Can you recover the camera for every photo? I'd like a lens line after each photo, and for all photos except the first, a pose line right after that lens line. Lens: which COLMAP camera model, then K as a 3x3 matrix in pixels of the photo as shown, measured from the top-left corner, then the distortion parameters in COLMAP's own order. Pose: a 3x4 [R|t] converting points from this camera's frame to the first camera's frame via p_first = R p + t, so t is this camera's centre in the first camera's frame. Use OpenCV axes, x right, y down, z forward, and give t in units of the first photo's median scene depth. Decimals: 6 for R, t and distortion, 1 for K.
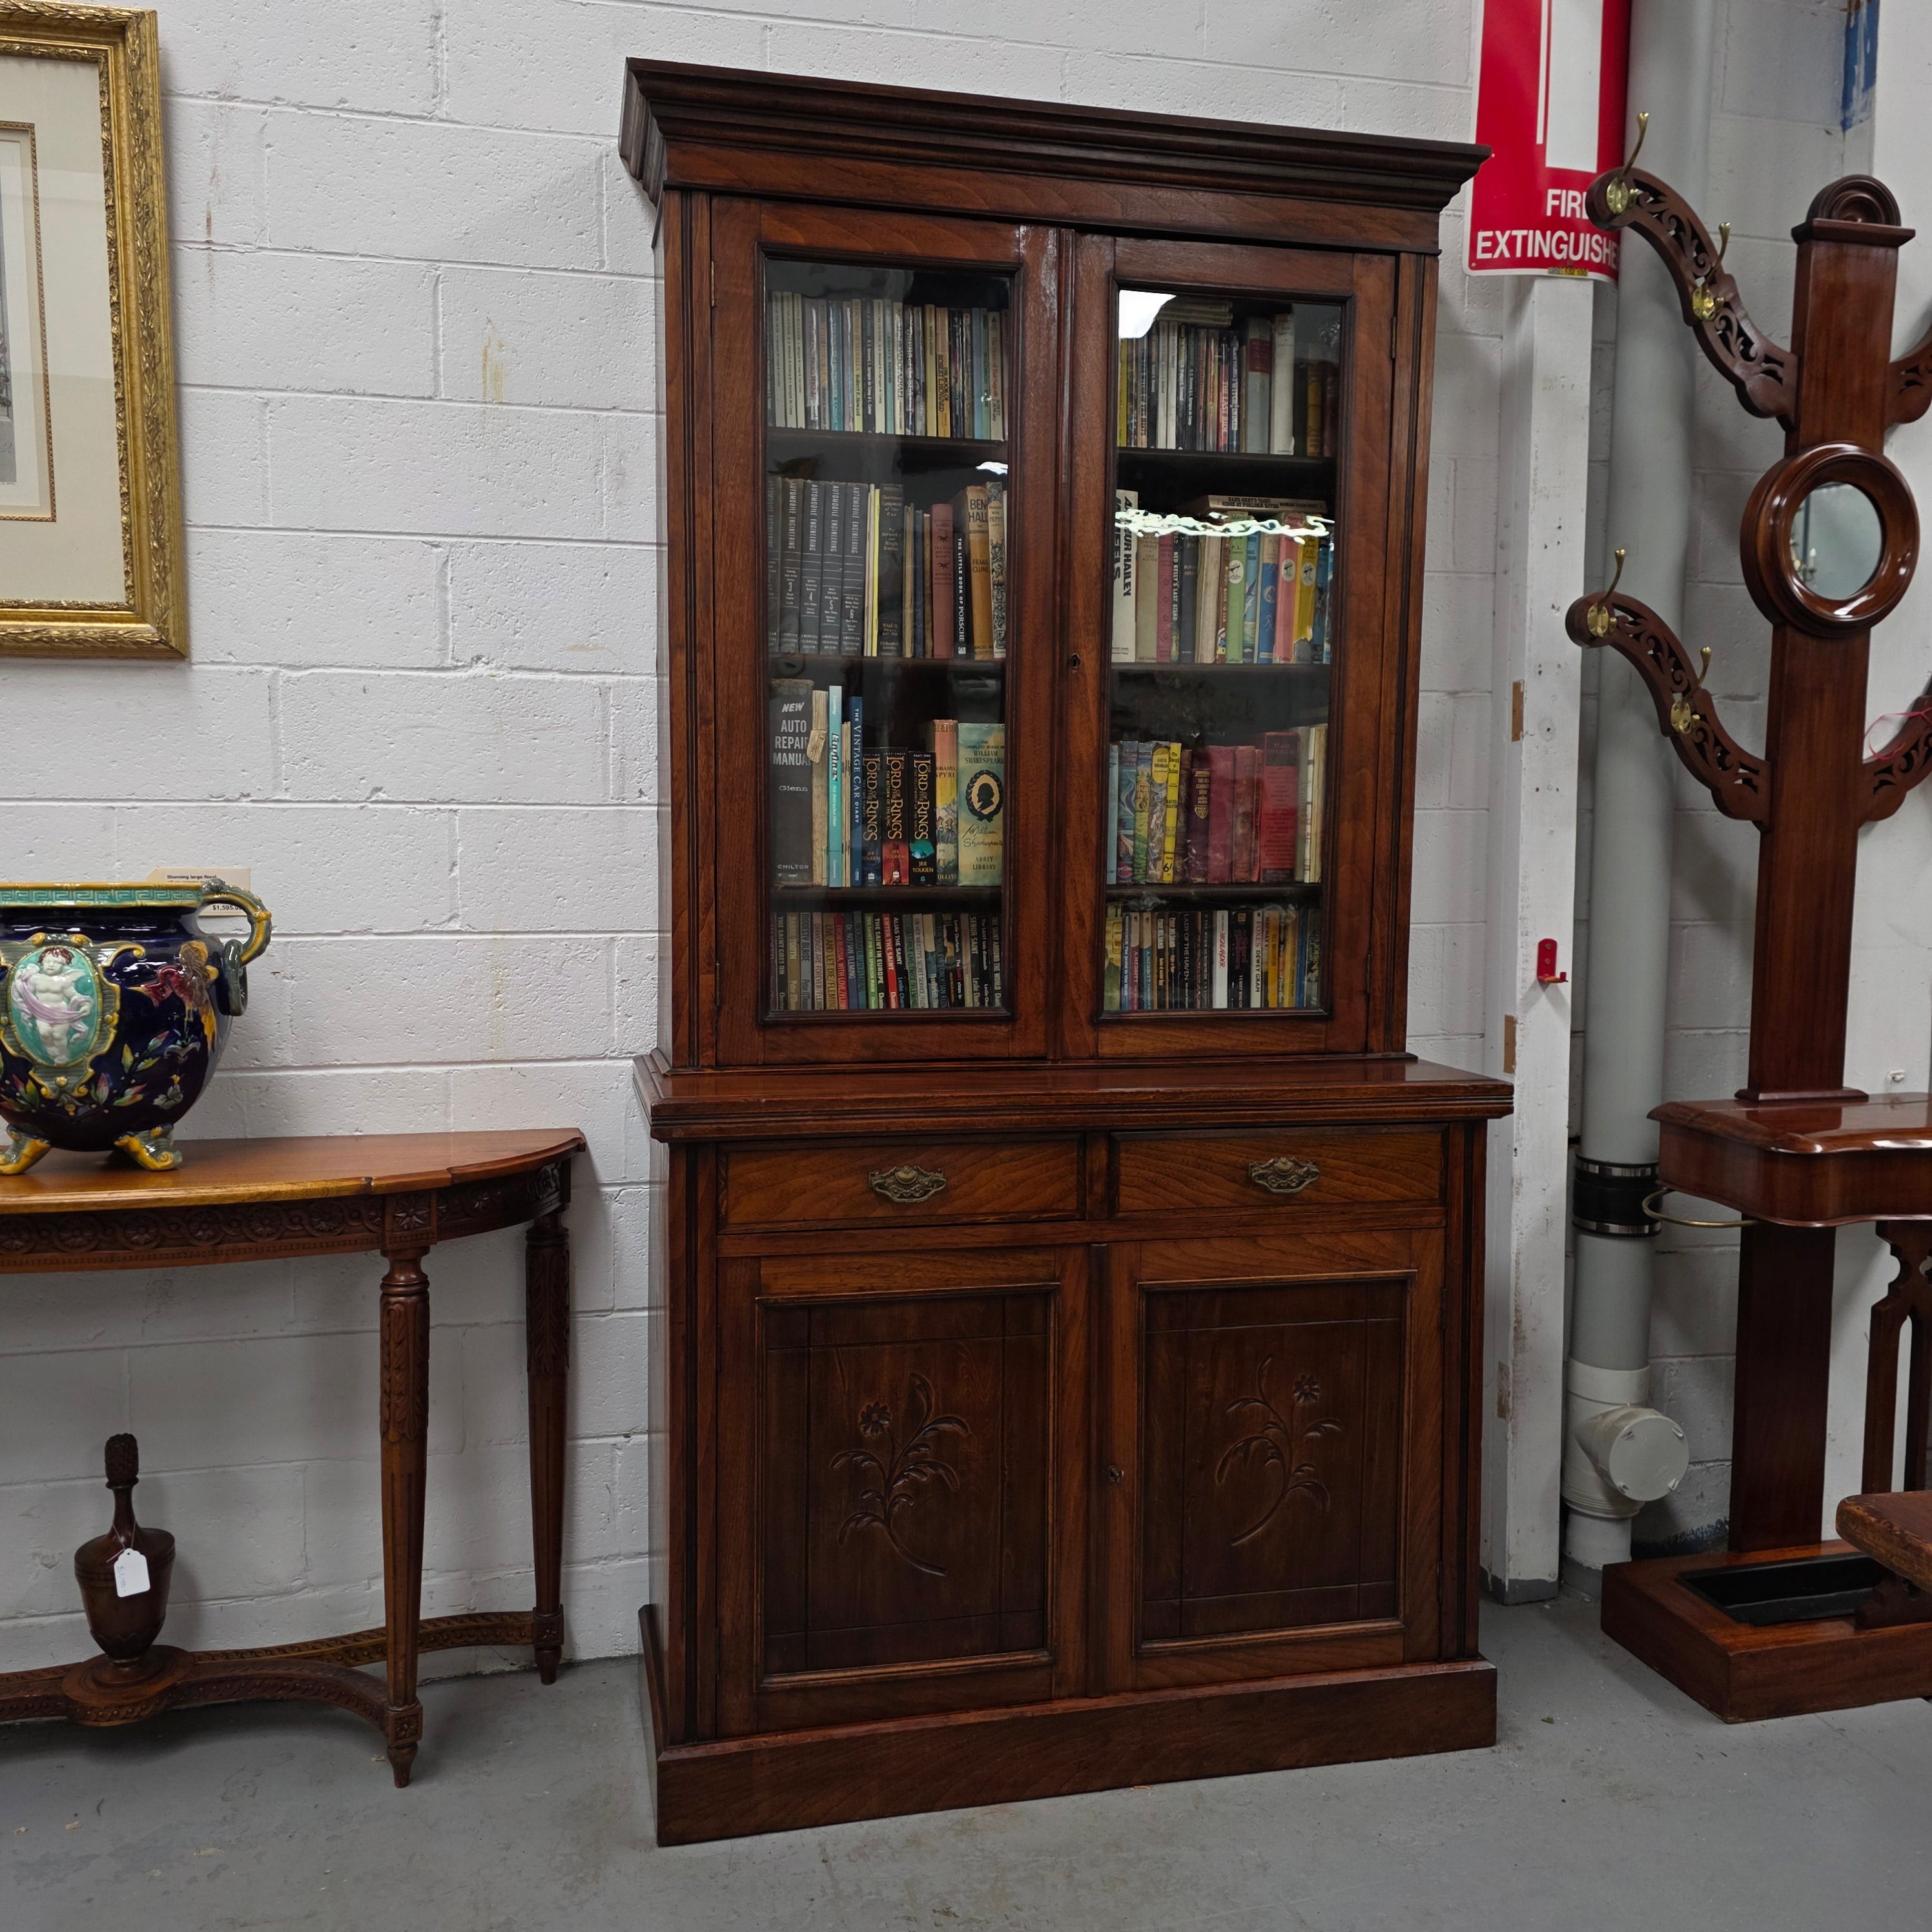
lens RADIAL K [[1727.6, 0, 945.6], [0, 1727.6, 960.6], [0, 0, 1]] dist [0.086148, -0.113264]
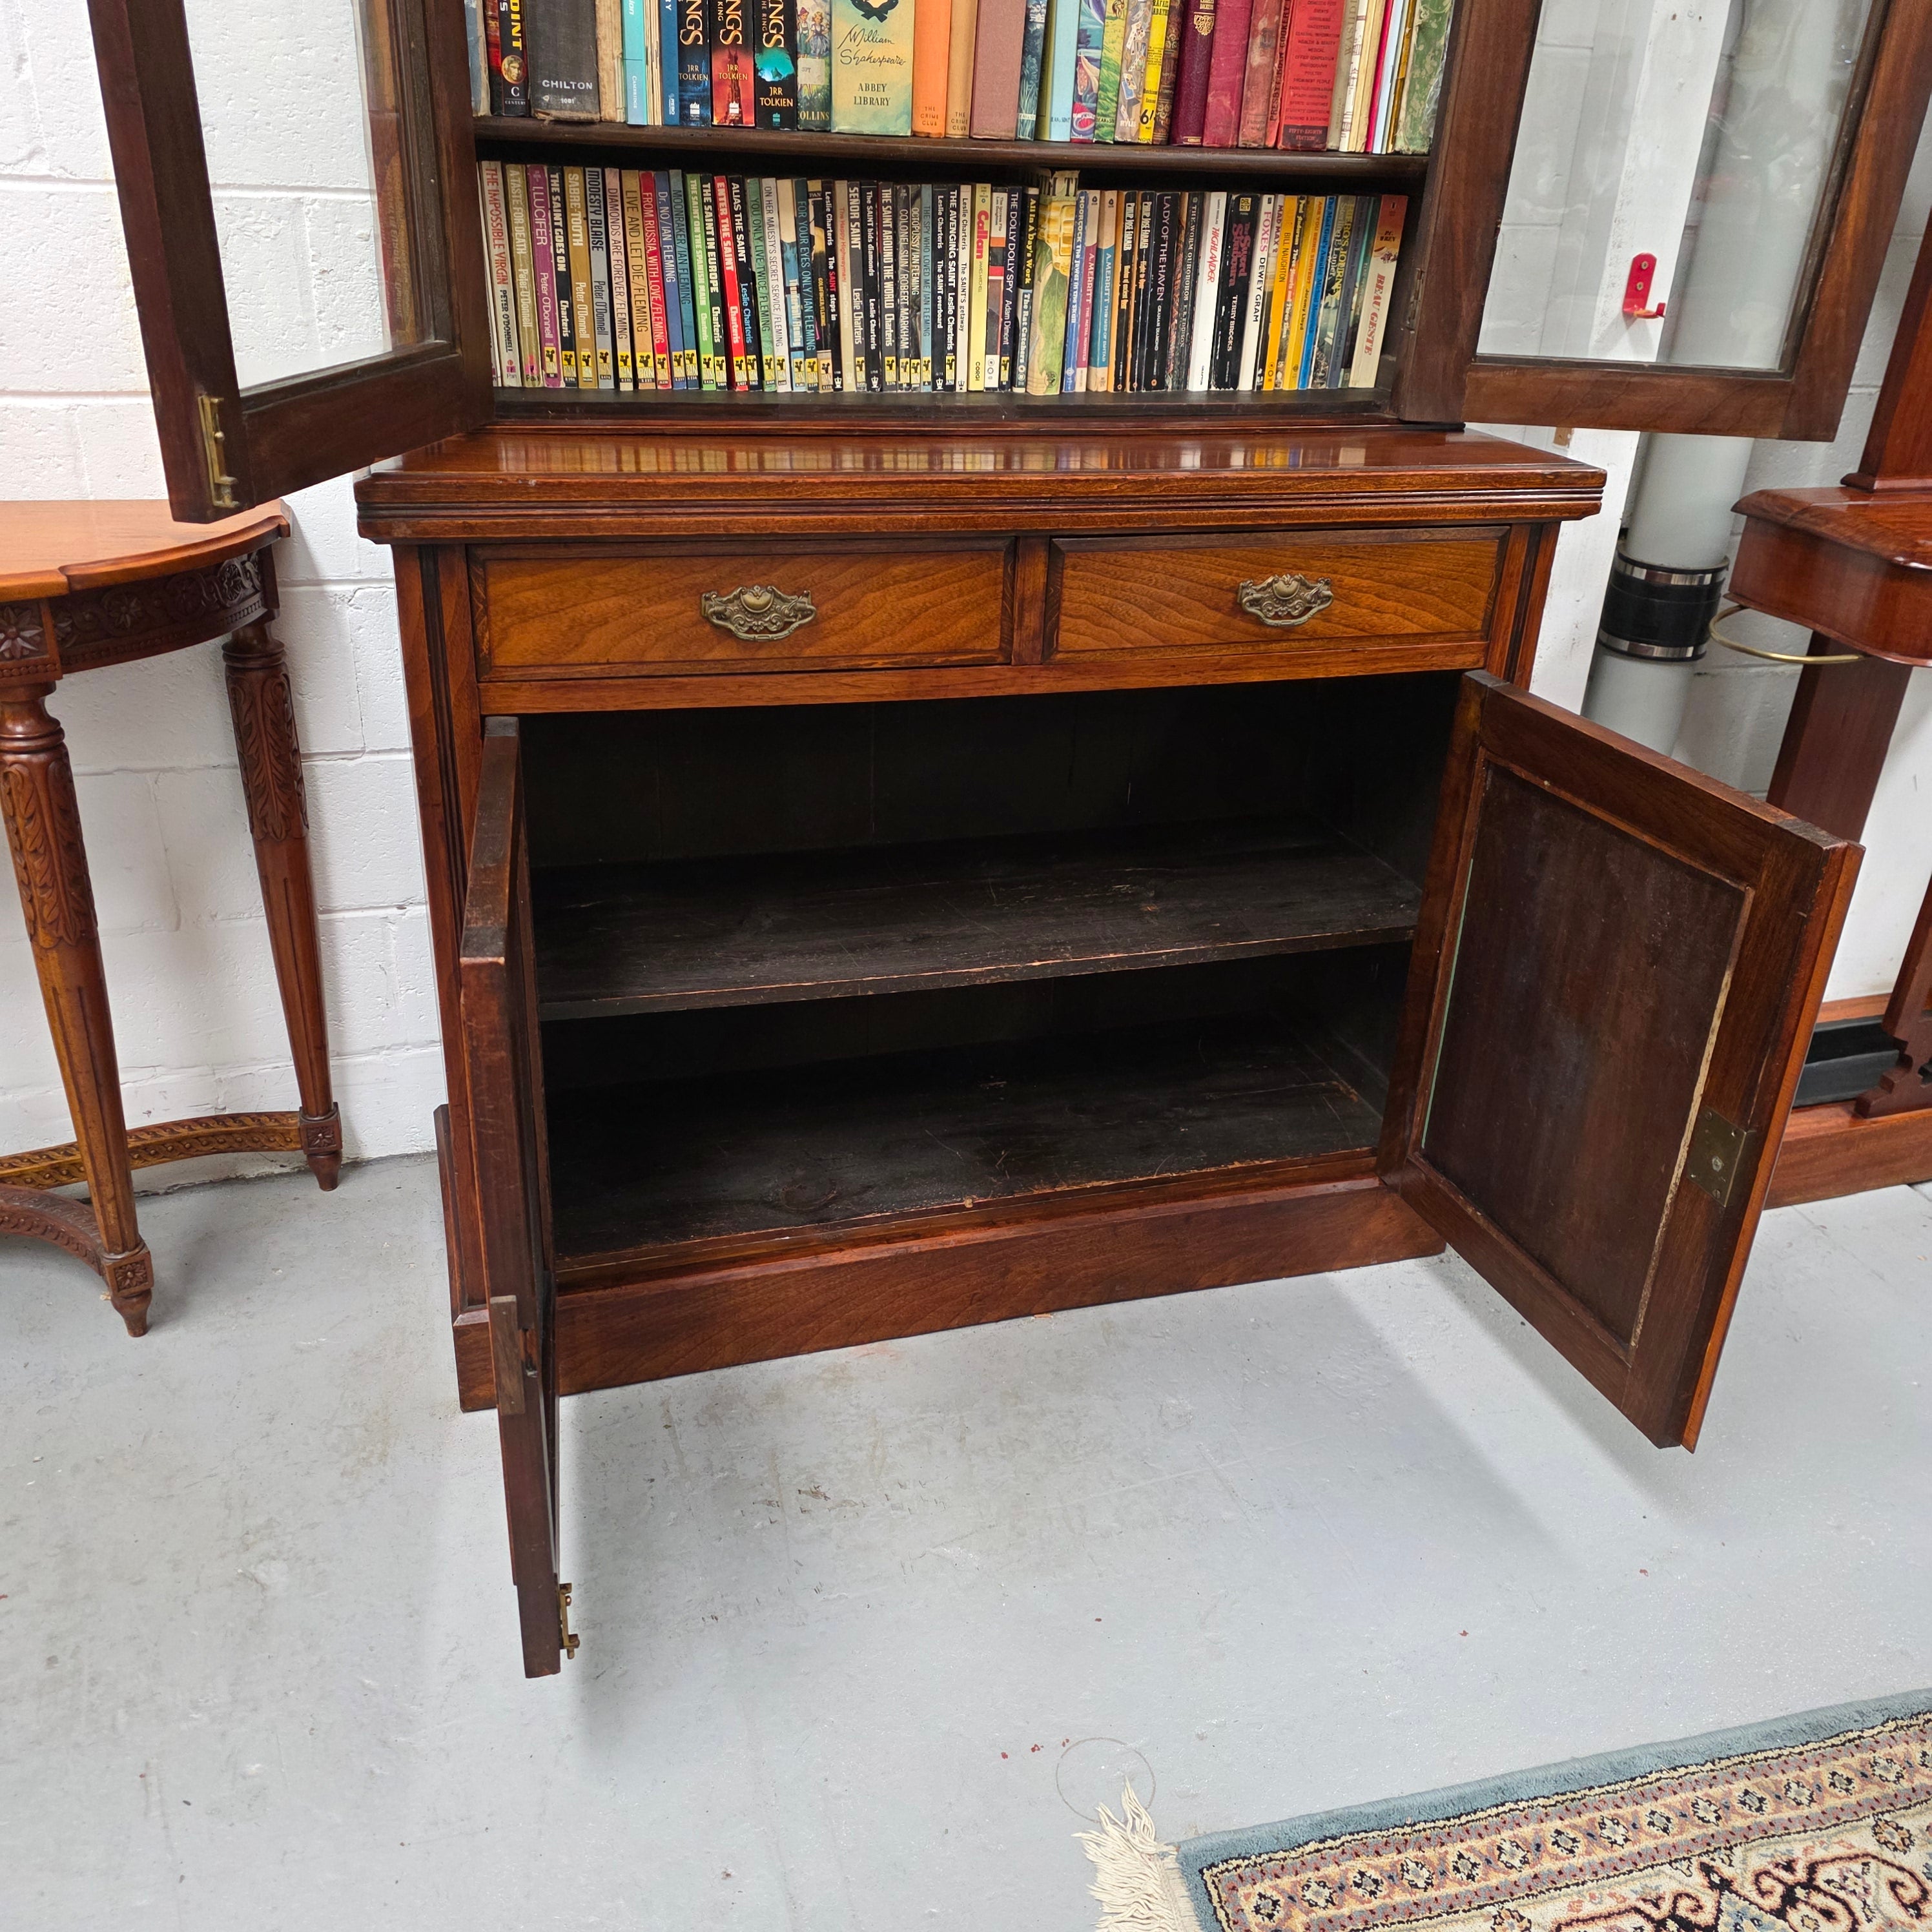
lens RADIAL K [[1727.6, 0, 961.8], [0, 1727.6, 974.3], [0, 0, 1]] dist [0.086148, -0.113264]
pose [[0.996071, -0.000753, 0.088551, -0.002607], [-0.032959, 0.924971, 0.378605, -0.001781], [-0.082192, -0.380036, 0.921313, 0.273303]]
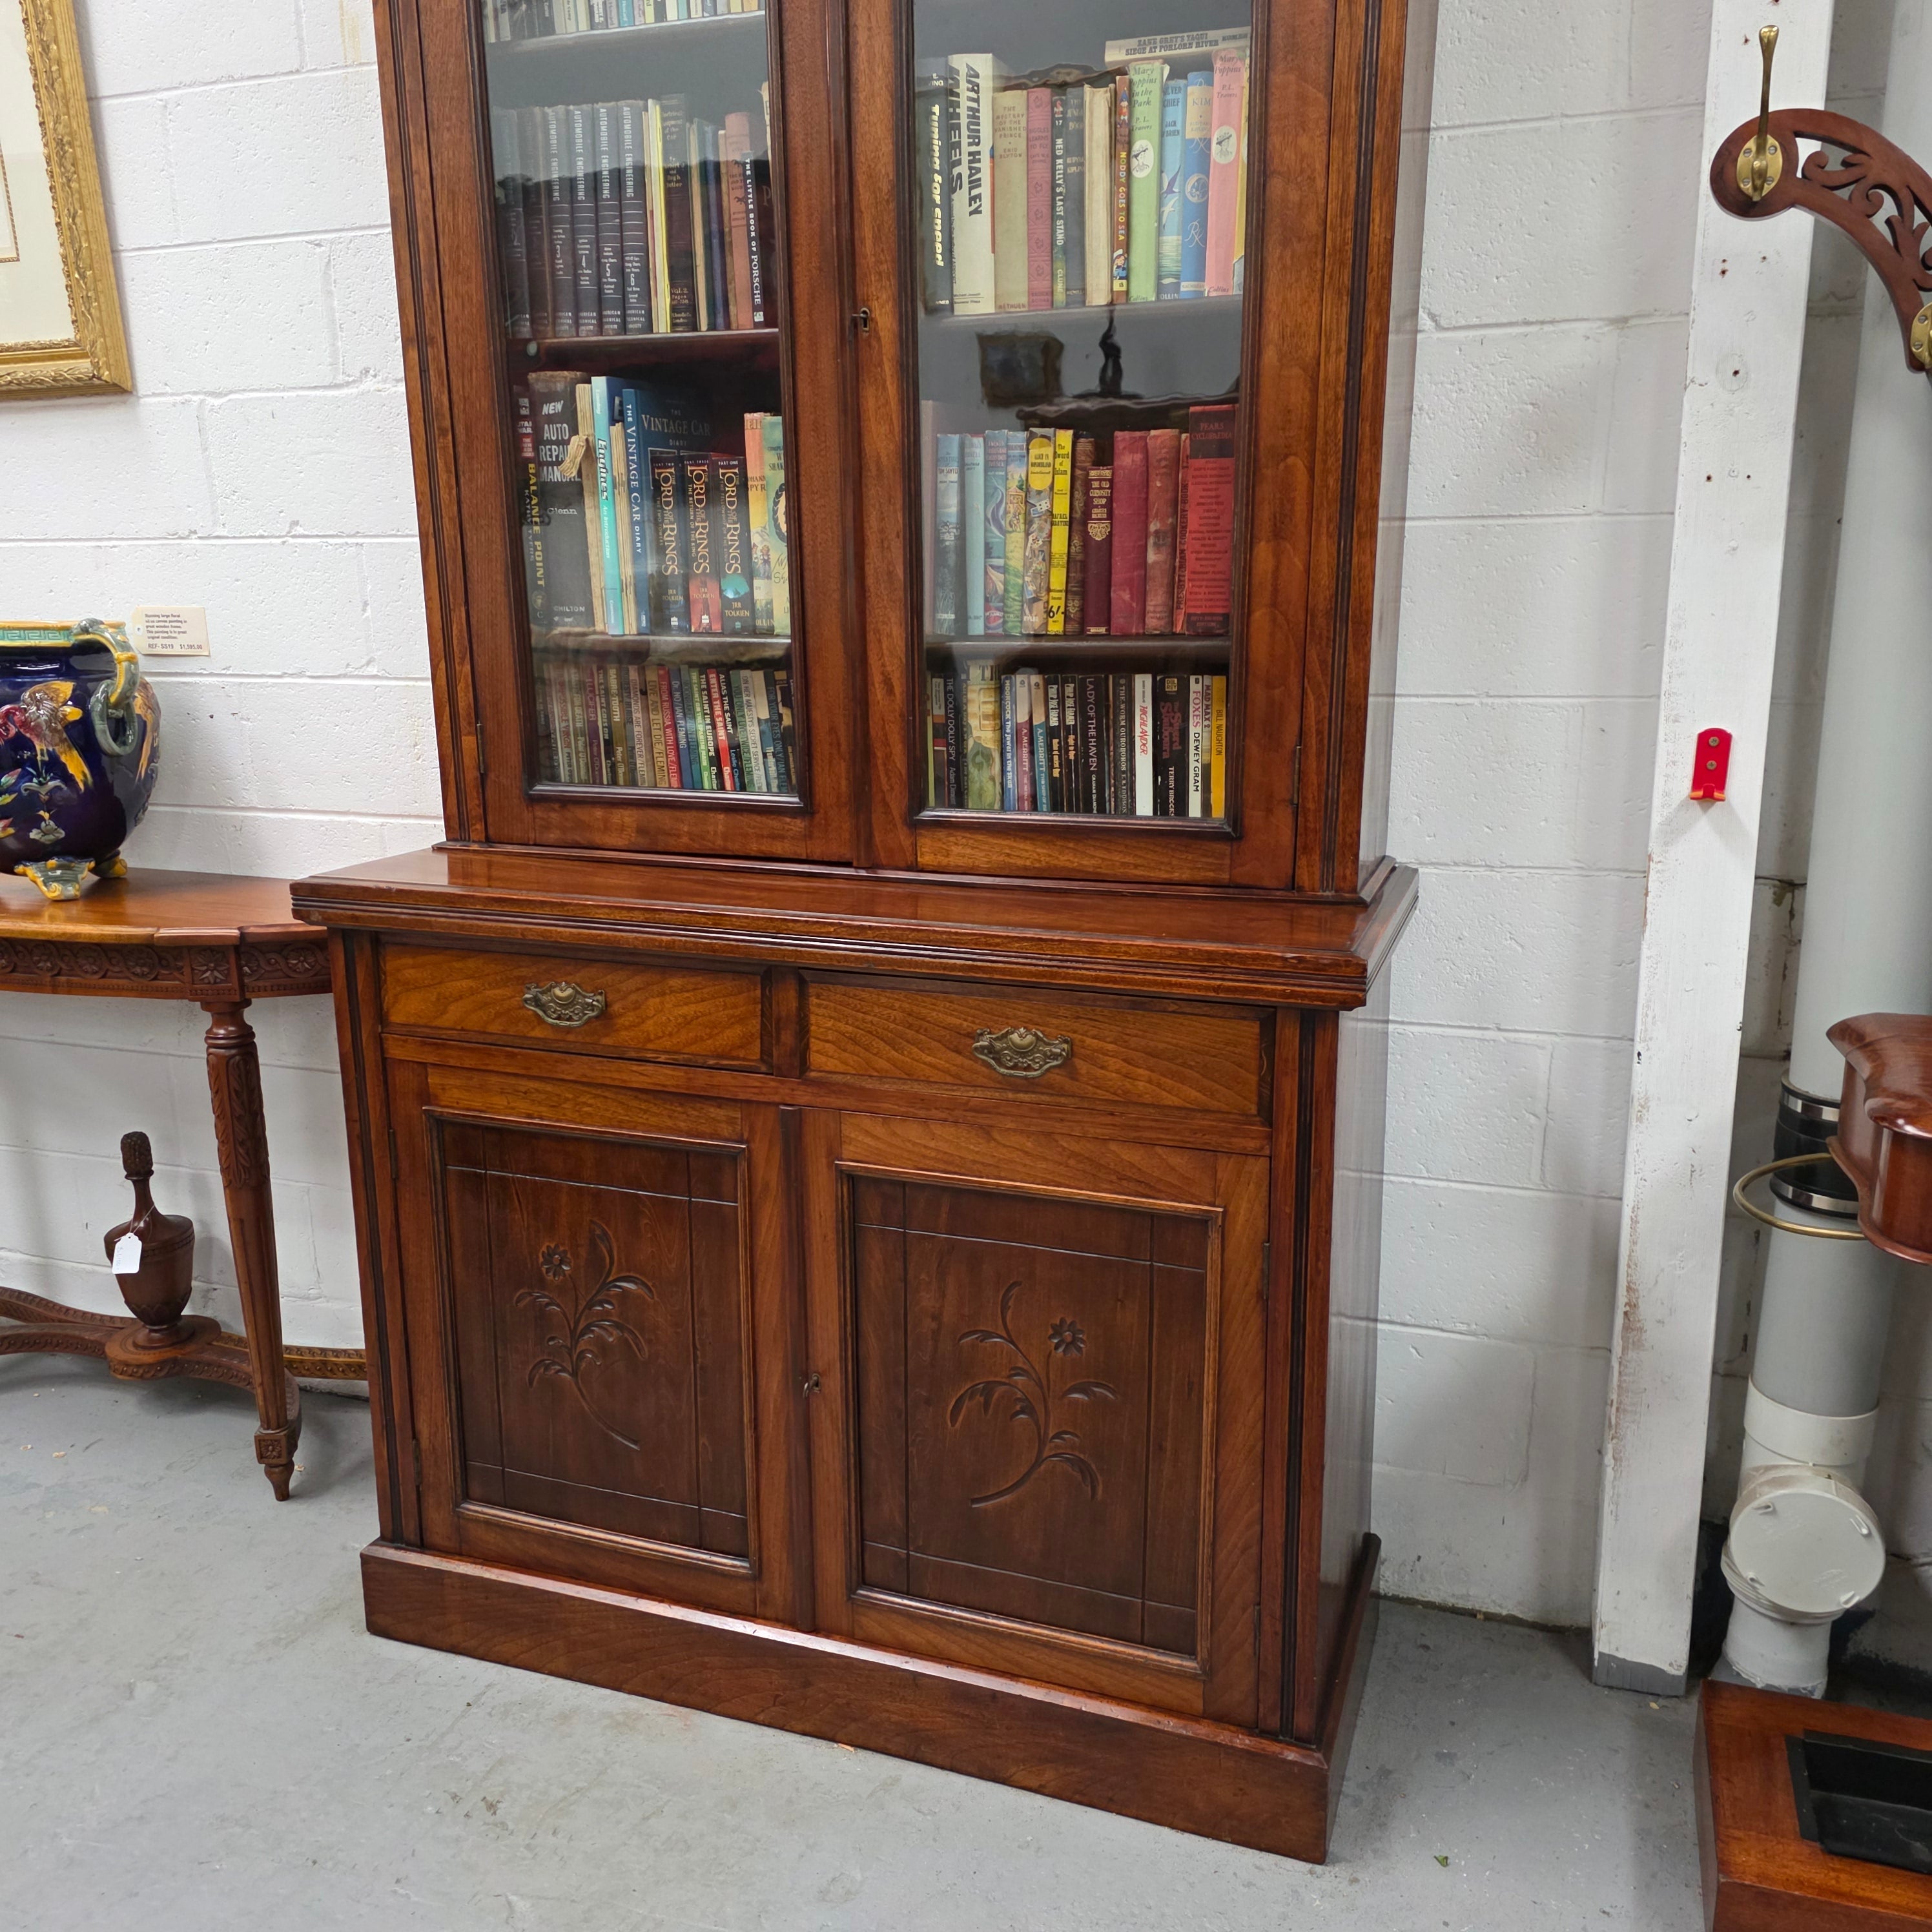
lens RADIAL K [[1726.3, 0, 972.2], [0, 1726.3, 992.4], [0, 0, 1]] dist [0.085348, -0.106822]
pose [[0.837721, 0.121105, -0.532500, 0.533596], [-0.026408, 0.982943, 0.182004, -0.030147], [0.545459, -0.138406, 0.826630, 0.379652]]
